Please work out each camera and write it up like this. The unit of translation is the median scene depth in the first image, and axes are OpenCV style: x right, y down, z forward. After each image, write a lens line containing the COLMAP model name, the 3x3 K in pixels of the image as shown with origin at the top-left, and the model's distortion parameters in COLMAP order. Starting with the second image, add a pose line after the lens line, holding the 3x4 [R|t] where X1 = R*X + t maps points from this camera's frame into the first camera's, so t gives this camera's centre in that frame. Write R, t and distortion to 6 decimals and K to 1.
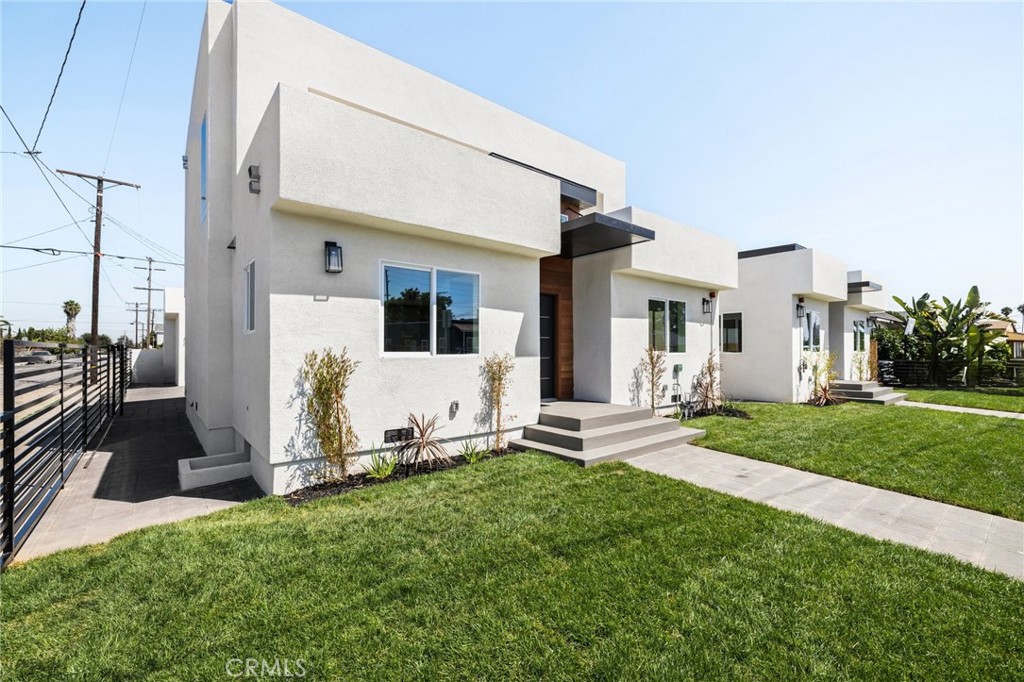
lens RADIAL K [[439.4, 0, 513.5], [0, 439.4, 342.4], [0, 0, 1]] dist [-0.000998, -0.001244]
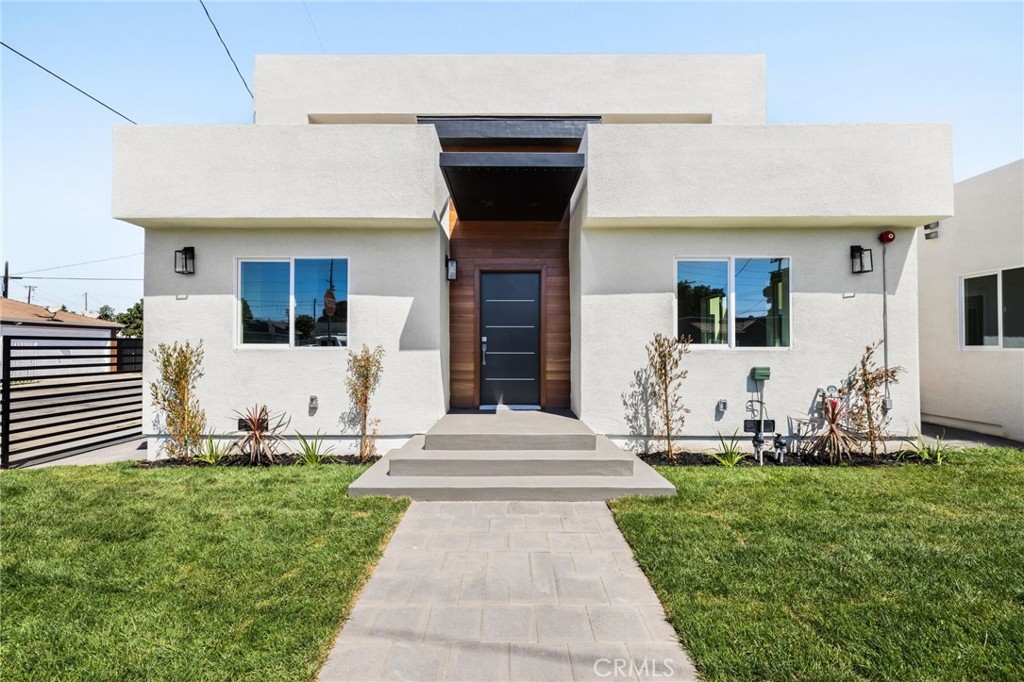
lens RADIAL K [[439.4, 0, 498.6], [0, 439.4, 333.3], [0, 0, 1]] dist [-0.000998, -0.001244]
pose [[0.765034, -0.016767, -0.643772, 0.760779], [0.009704, 0.999848, -0.014509, 0.015960], [0.643917, 0.004853, 0.765080, 0.526702]]
